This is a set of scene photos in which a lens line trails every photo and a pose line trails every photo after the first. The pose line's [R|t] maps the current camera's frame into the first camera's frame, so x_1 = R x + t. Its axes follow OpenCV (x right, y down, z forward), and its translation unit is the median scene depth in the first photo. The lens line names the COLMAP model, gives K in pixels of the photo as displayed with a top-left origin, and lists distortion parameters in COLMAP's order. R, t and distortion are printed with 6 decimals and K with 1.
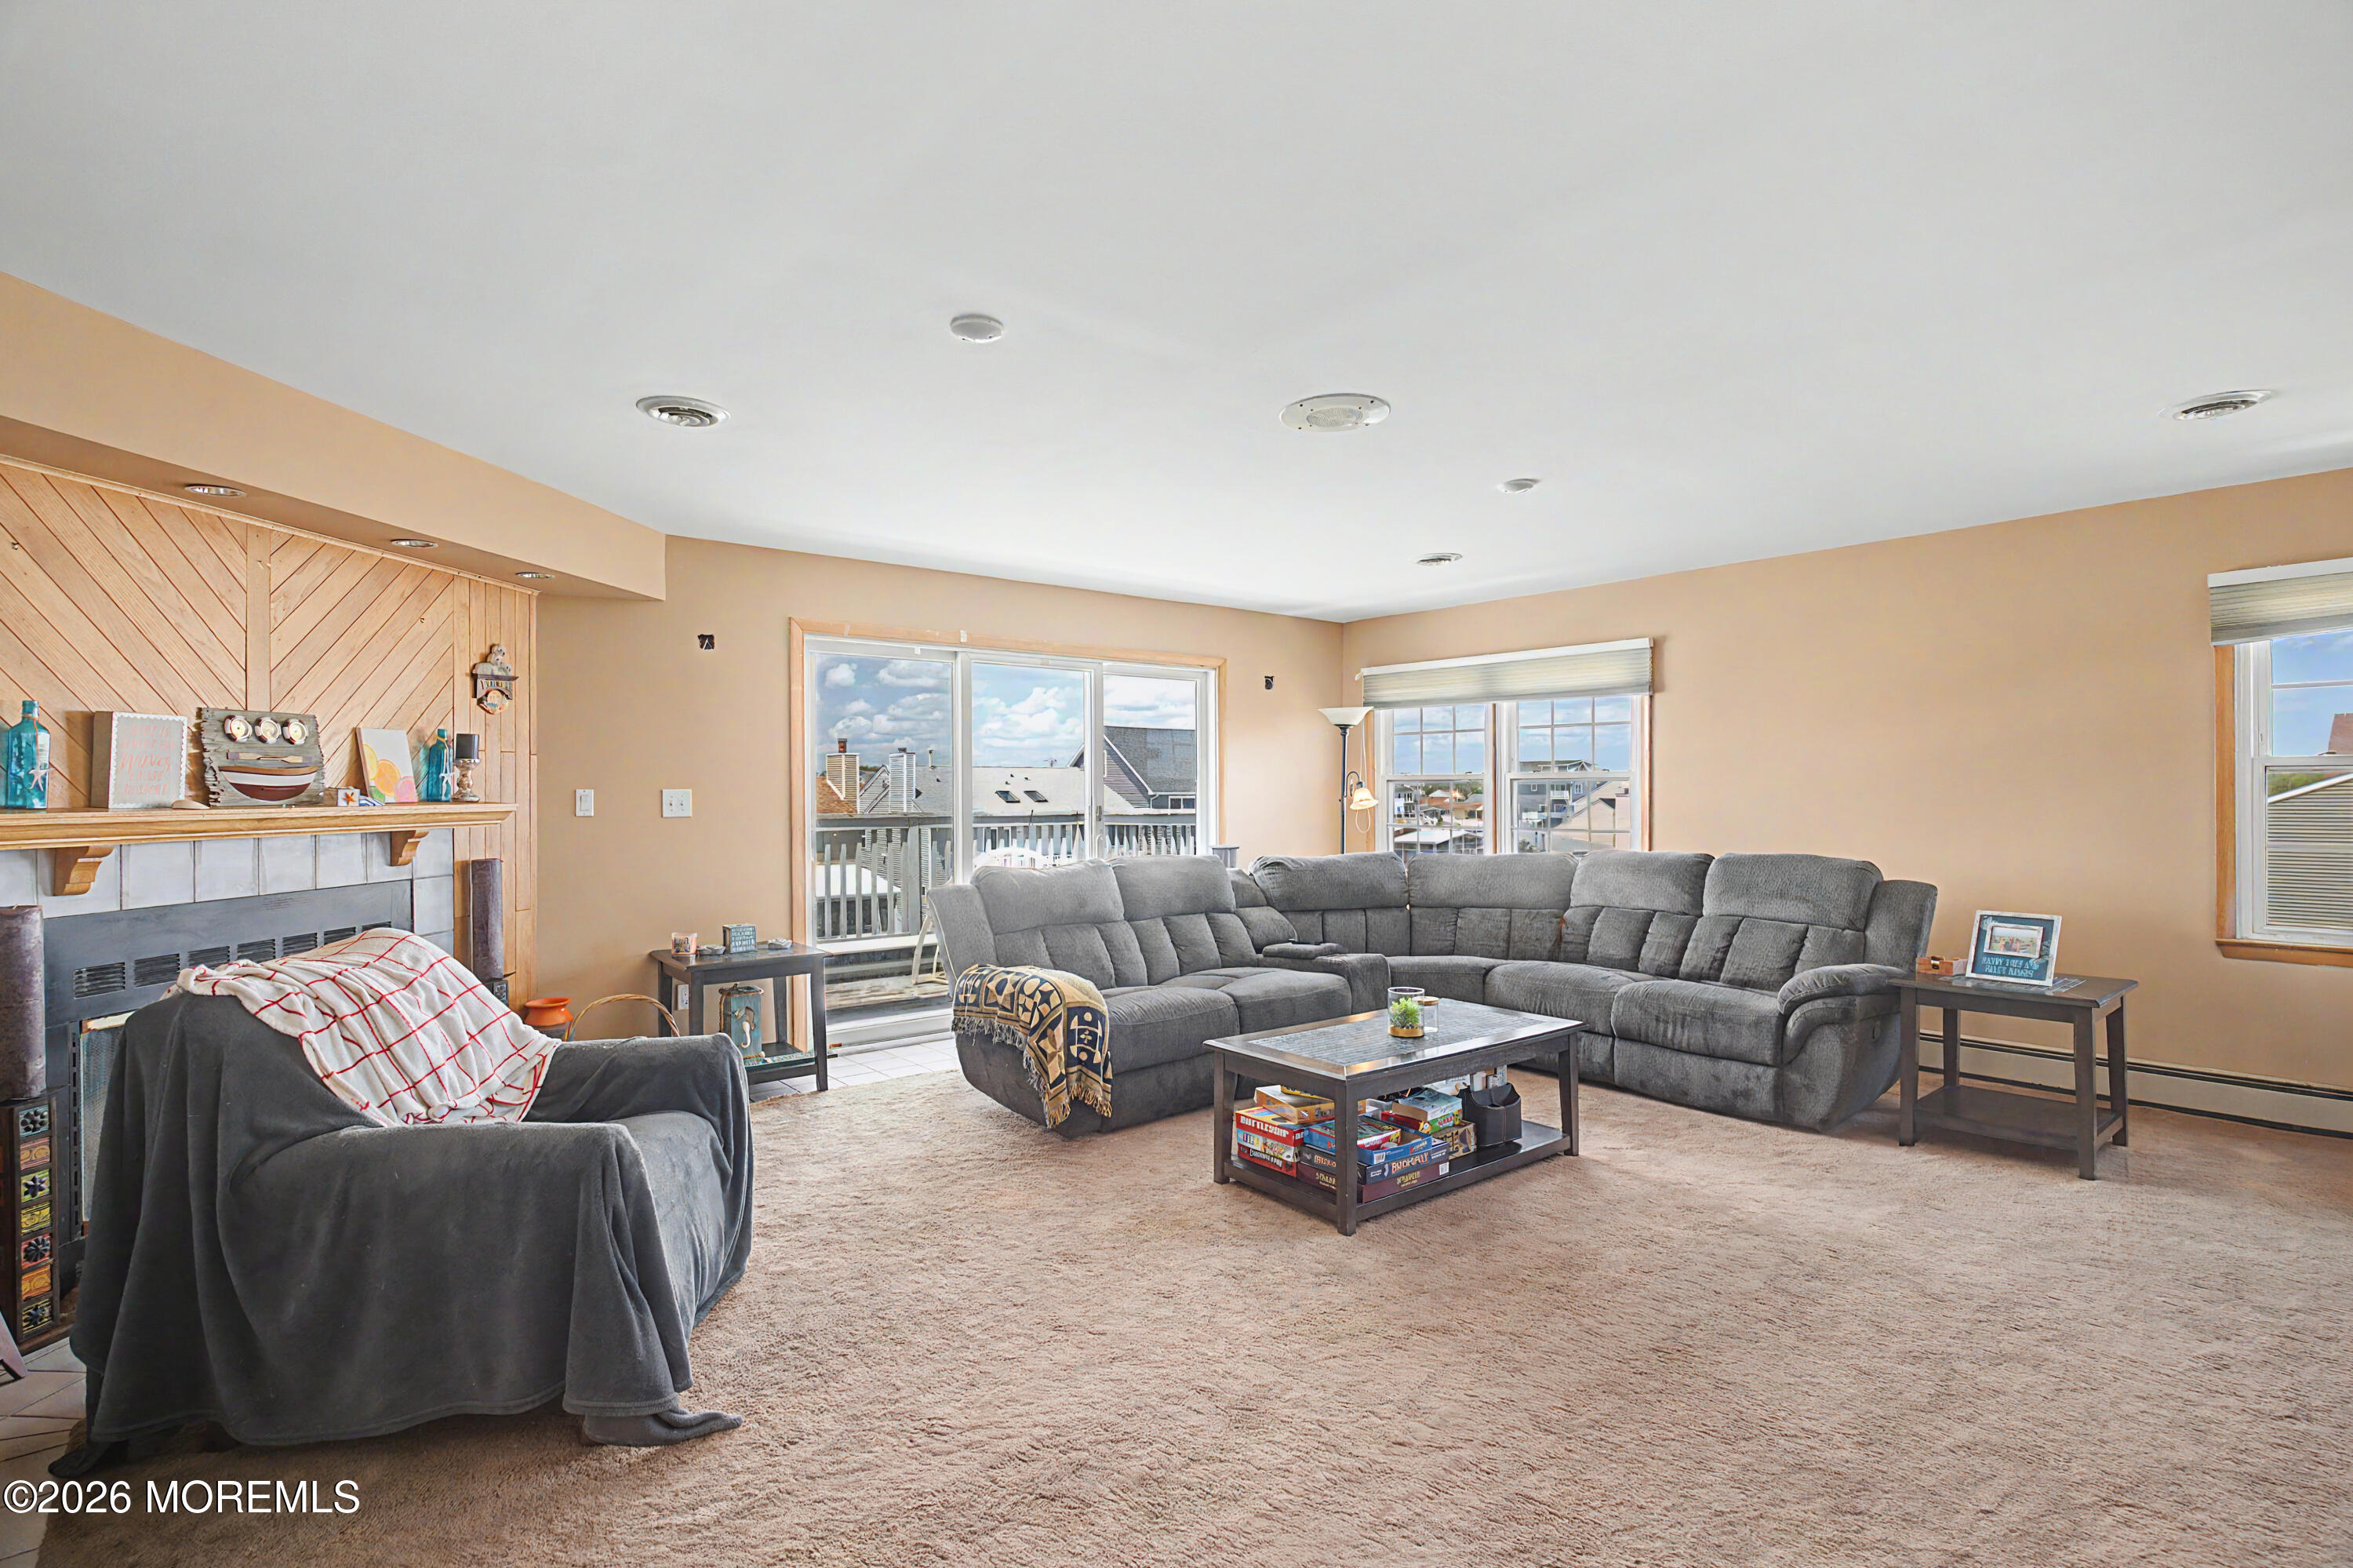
lens RADIAL K [[1145.0, 0, 1181.8], [0, 1145.0, 786.8], [0, 0, 1]] dist [0.005533, 0.000040]
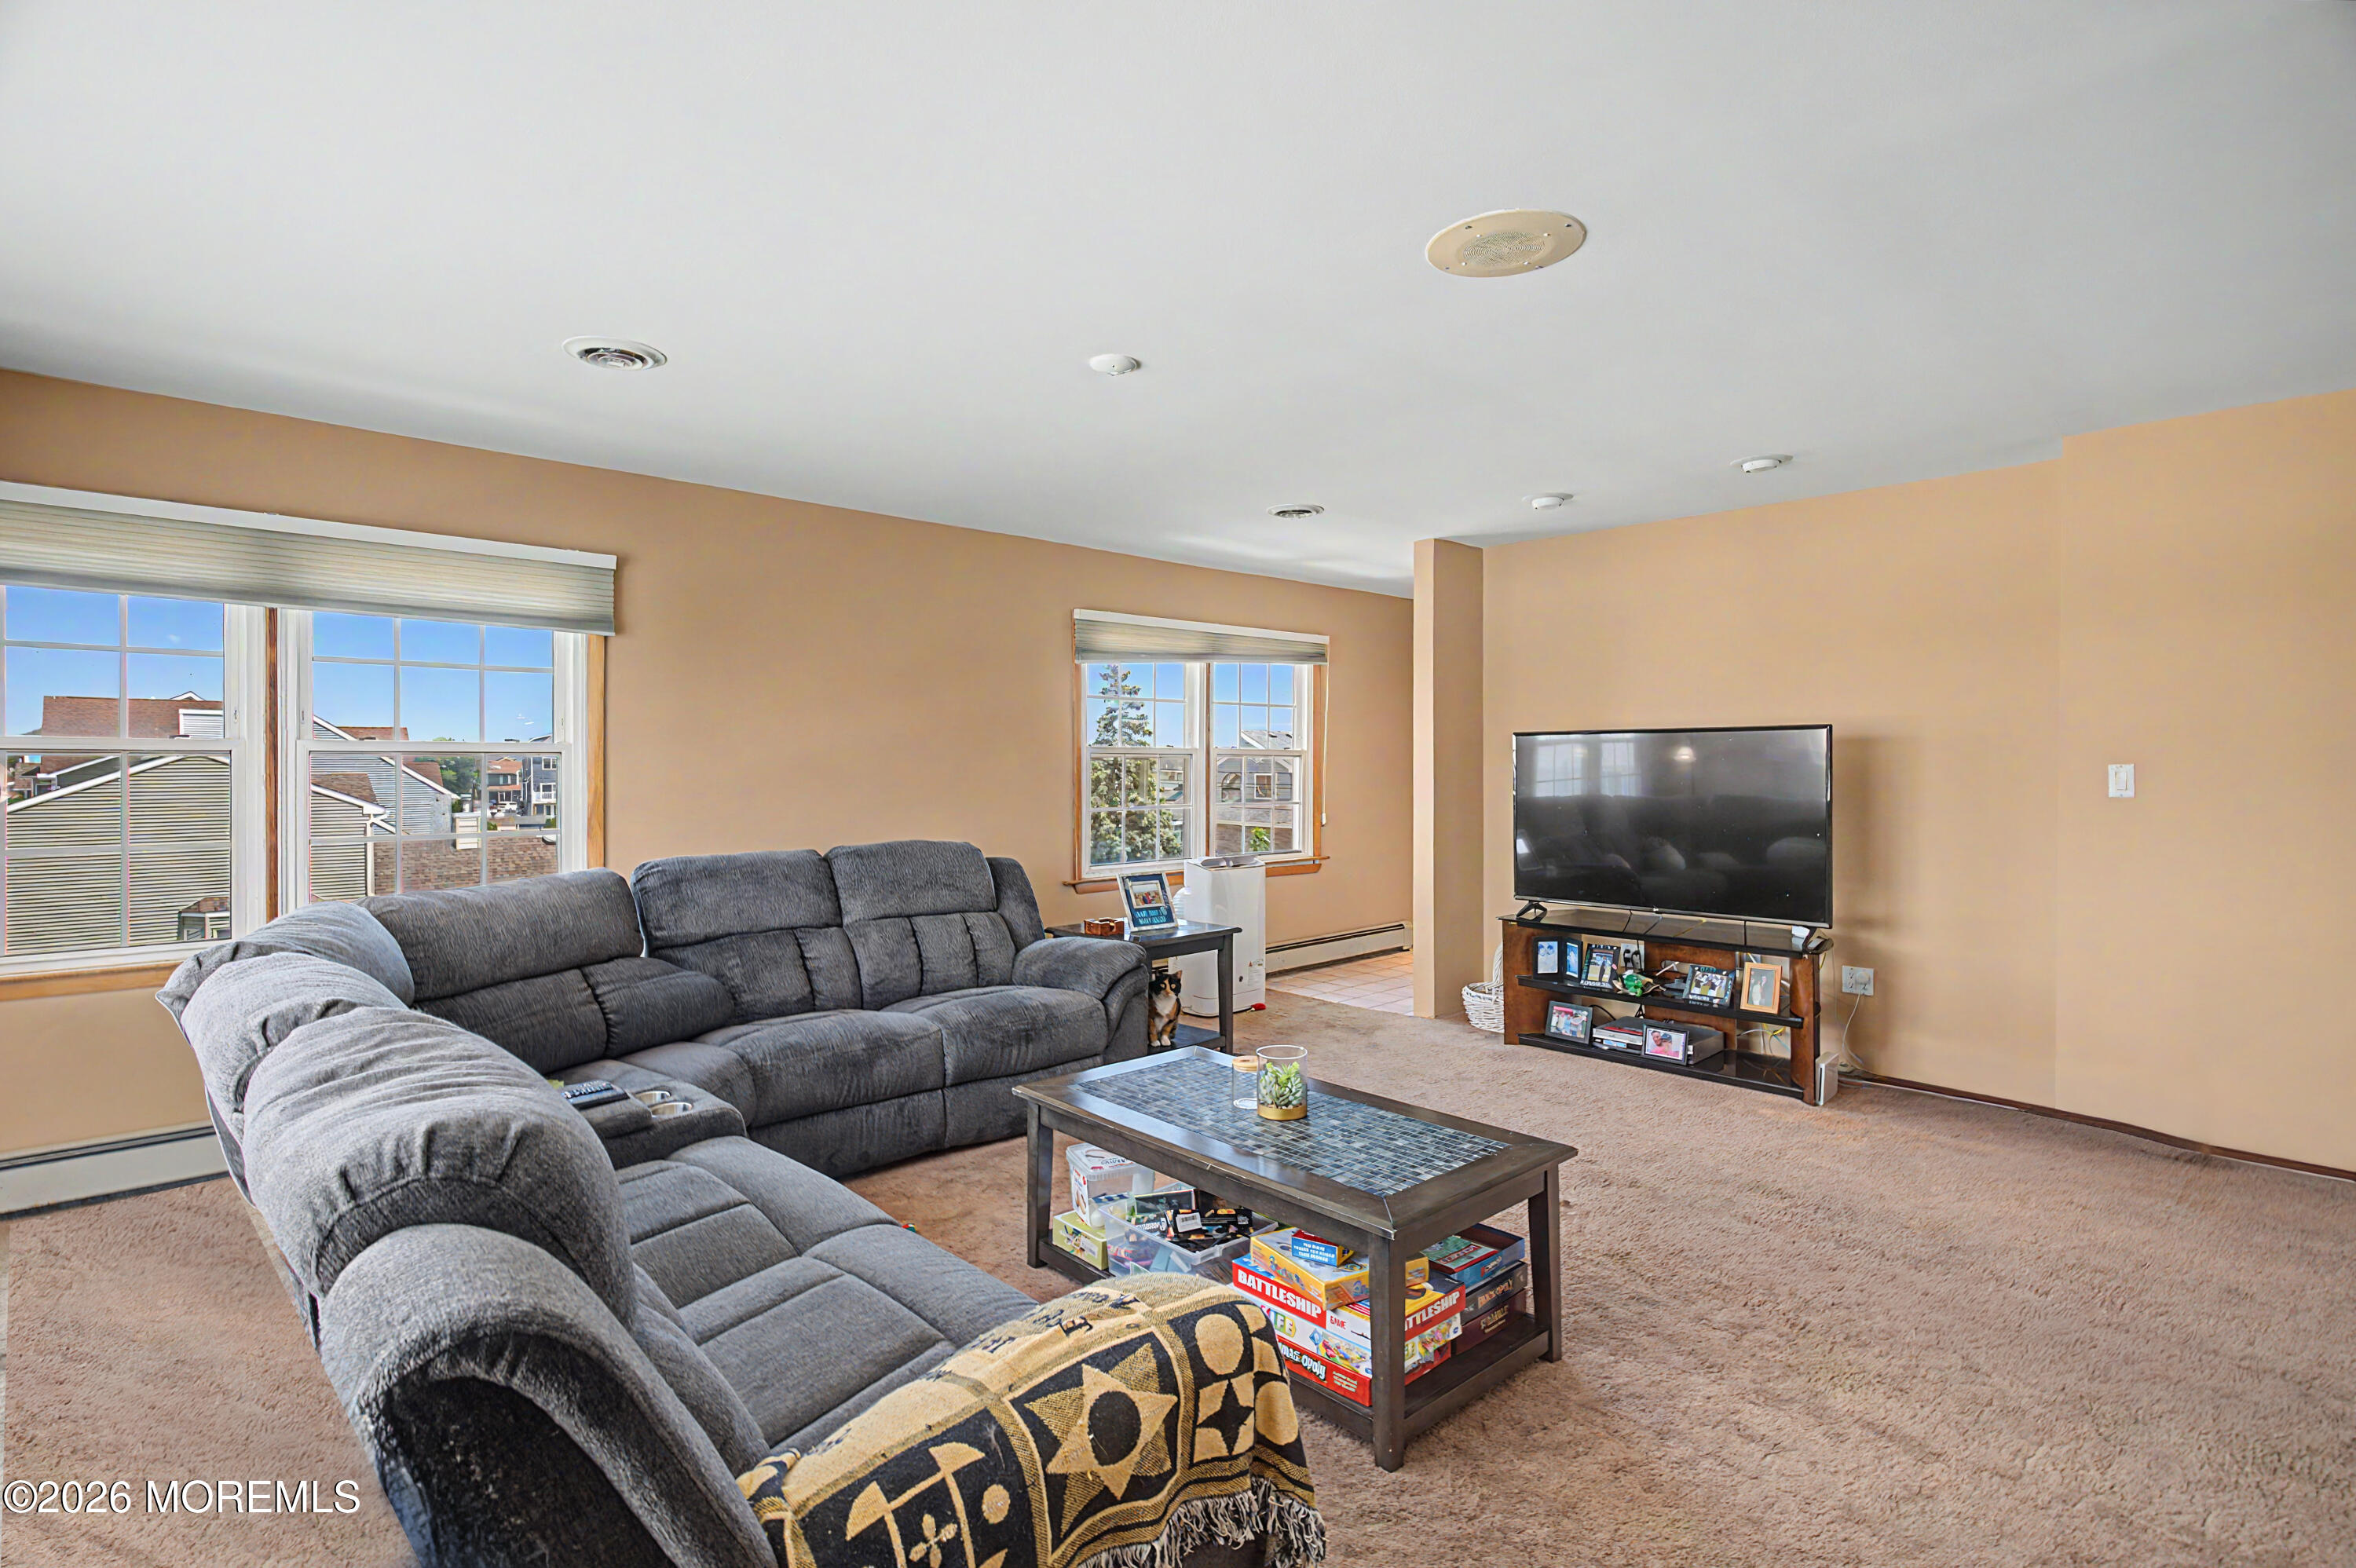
lens RADIAL K [[1146.3, 0, 1184.2], [0, 1146.3, 775.6], [0, 0, 1]] dist [0.005533, 0.000040]
pose [[-0.061915, -0.007697, 0.998052, -0.368898], [-0.000411, 0.999970, 0.007686, -0.000487], [-0.998081, 0.000065, -0.061917, 0.797747]]
